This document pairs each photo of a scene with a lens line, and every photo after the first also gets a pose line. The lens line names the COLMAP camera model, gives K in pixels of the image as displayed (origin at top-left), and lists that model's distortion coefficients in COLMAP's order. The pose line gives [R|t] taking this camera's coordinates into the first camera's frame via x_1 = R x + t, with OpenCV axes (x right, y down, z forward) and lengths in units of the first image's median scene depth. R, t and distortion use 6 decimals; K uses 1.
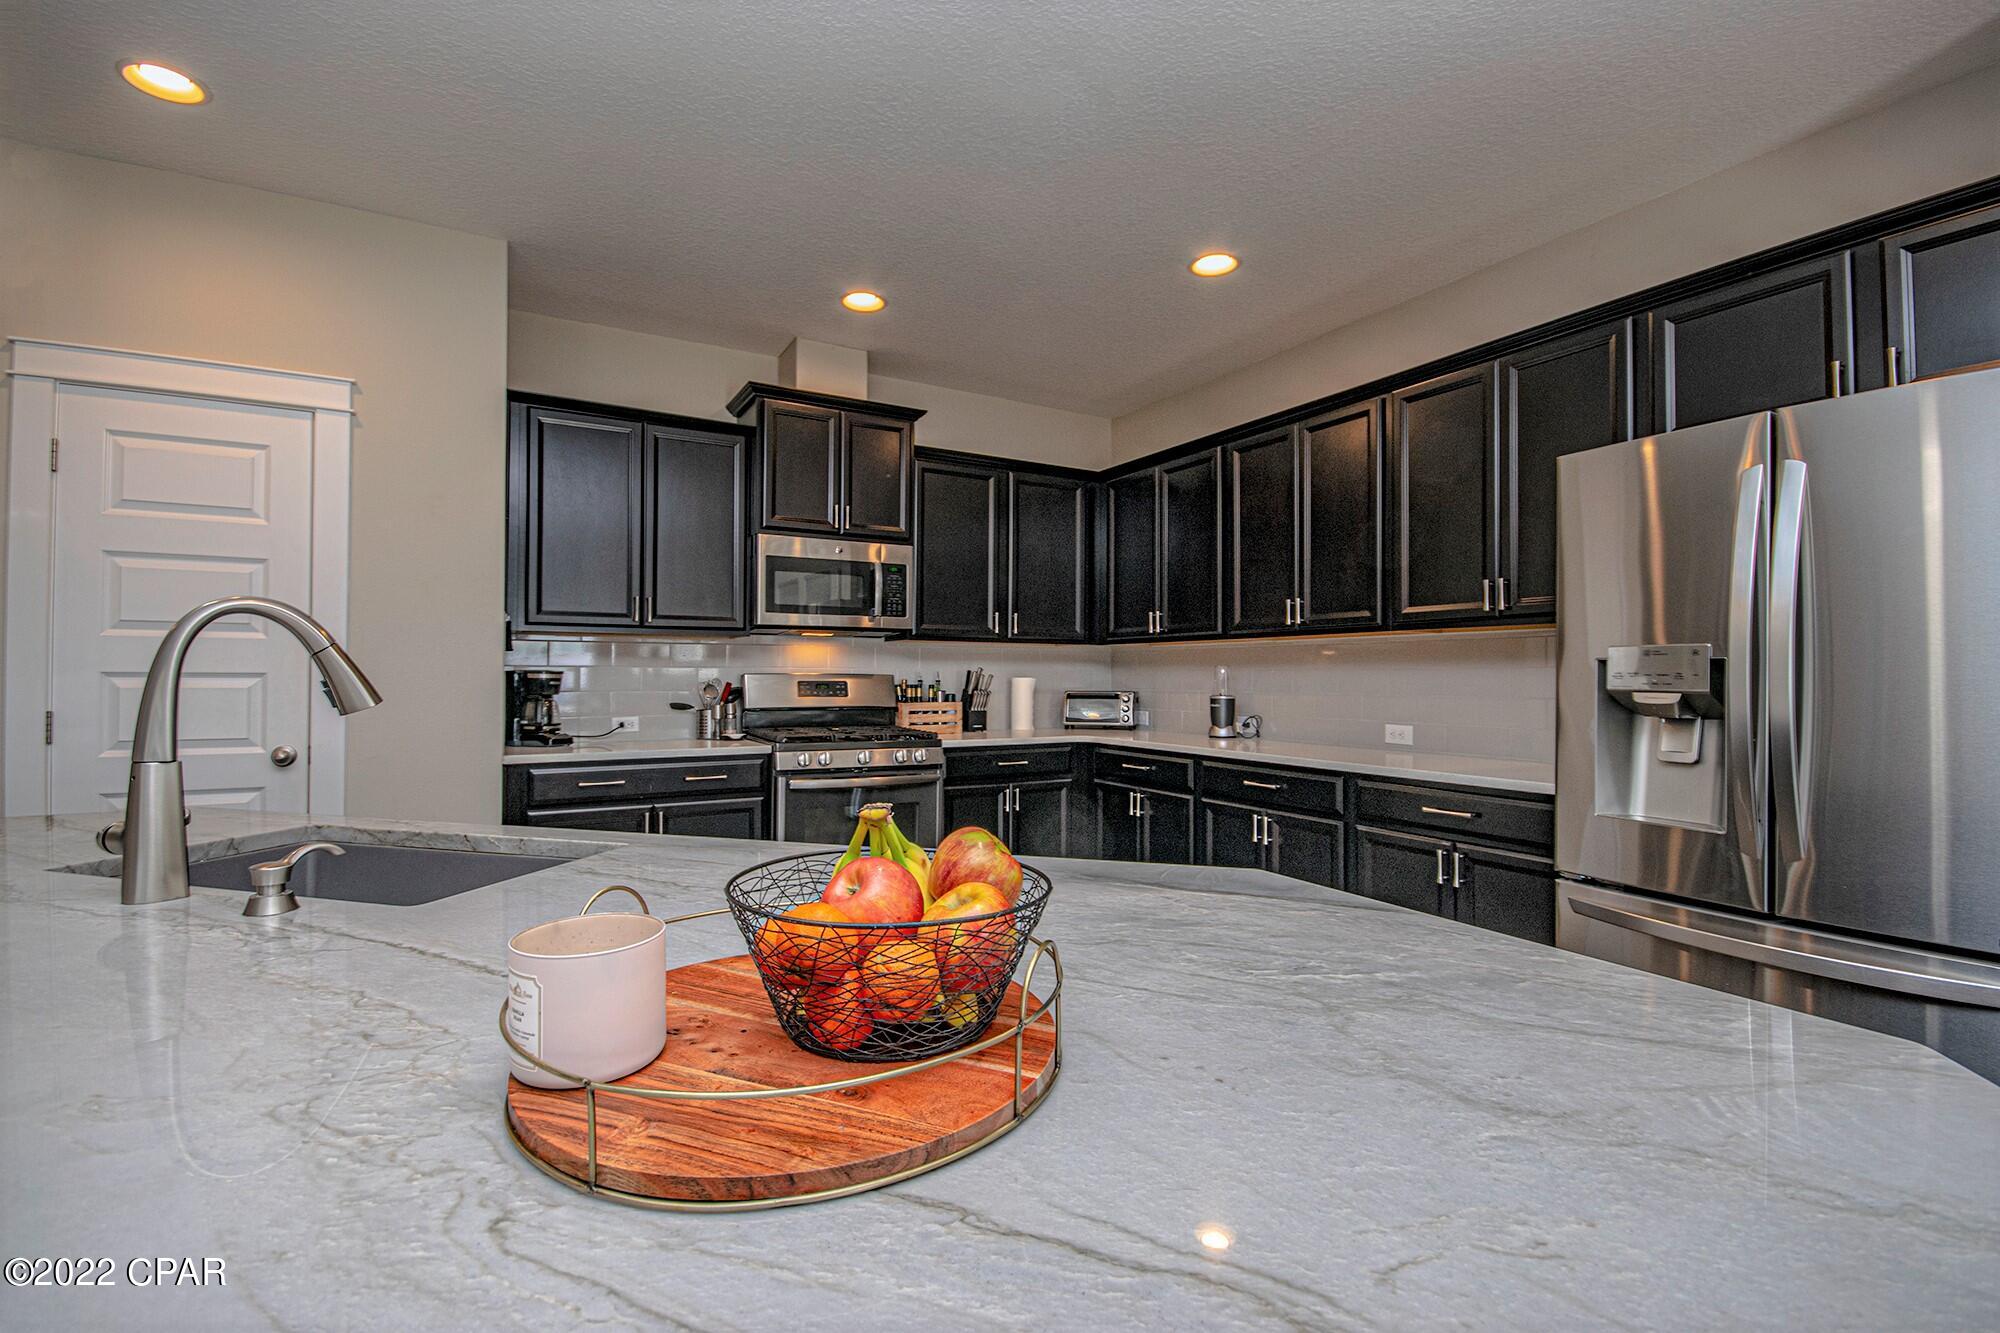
lens RADIAL K [[872.2, 0, 995.1], [0, 872.2, 681.9], [0, 0, 1]] dist [-0.000338, 0.000097]
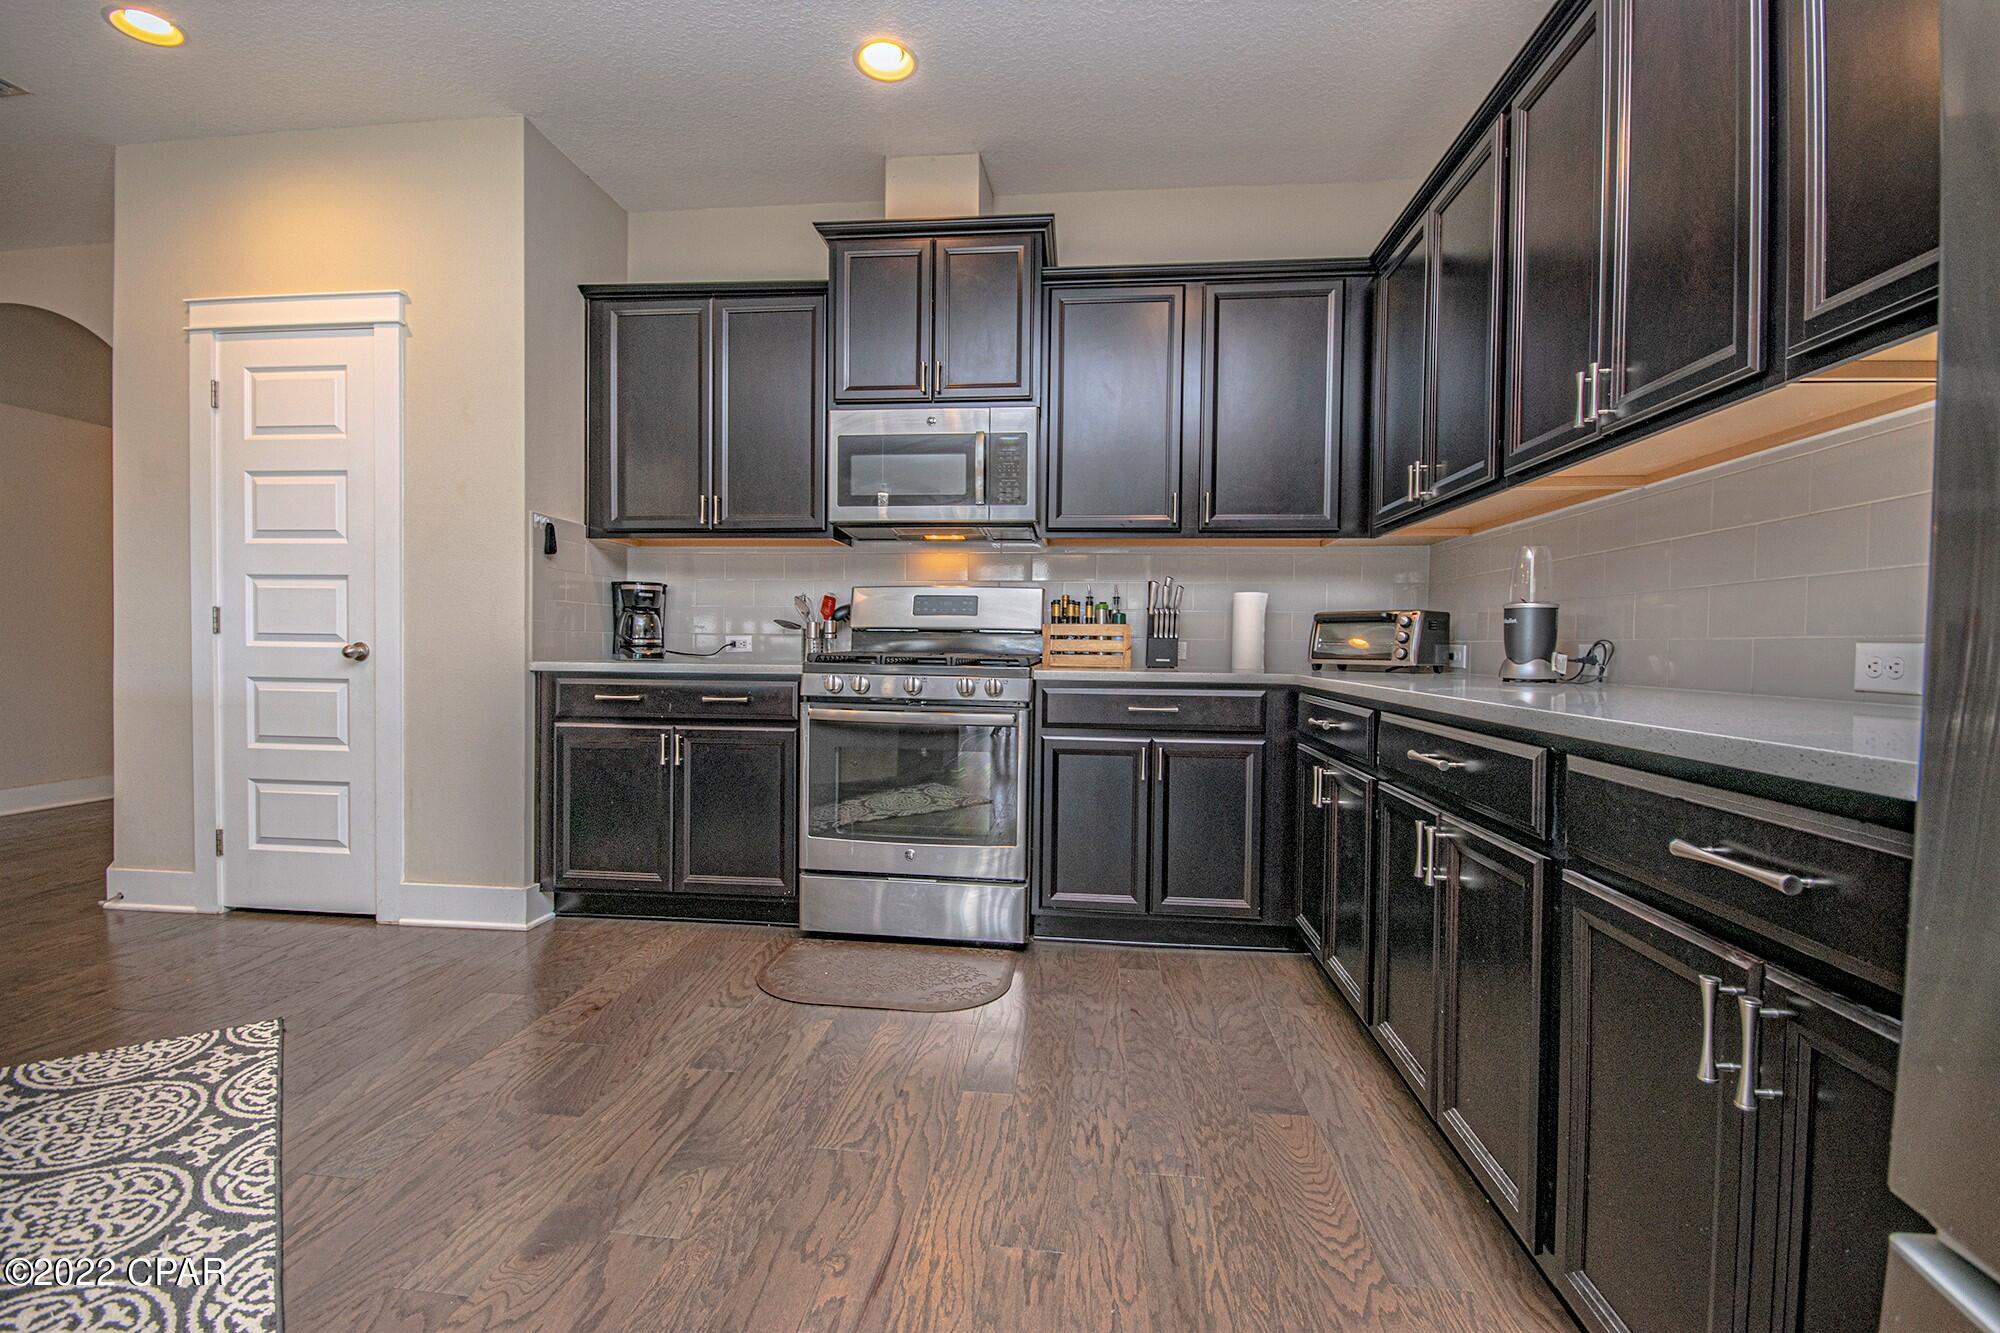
lens RADIAL K [[872.2, 0, 995.1], [0, 872.2, 681.9], [0, 0, 1]] dist [-0.000338, 0.000097]
pose [[0.815529, 0.031215, -0.577873, 0.333747], [-0.011654, 0.999228, 0.037527, 0.052331], [0.578599, -0.023870, 0.815263, 0.411606]]
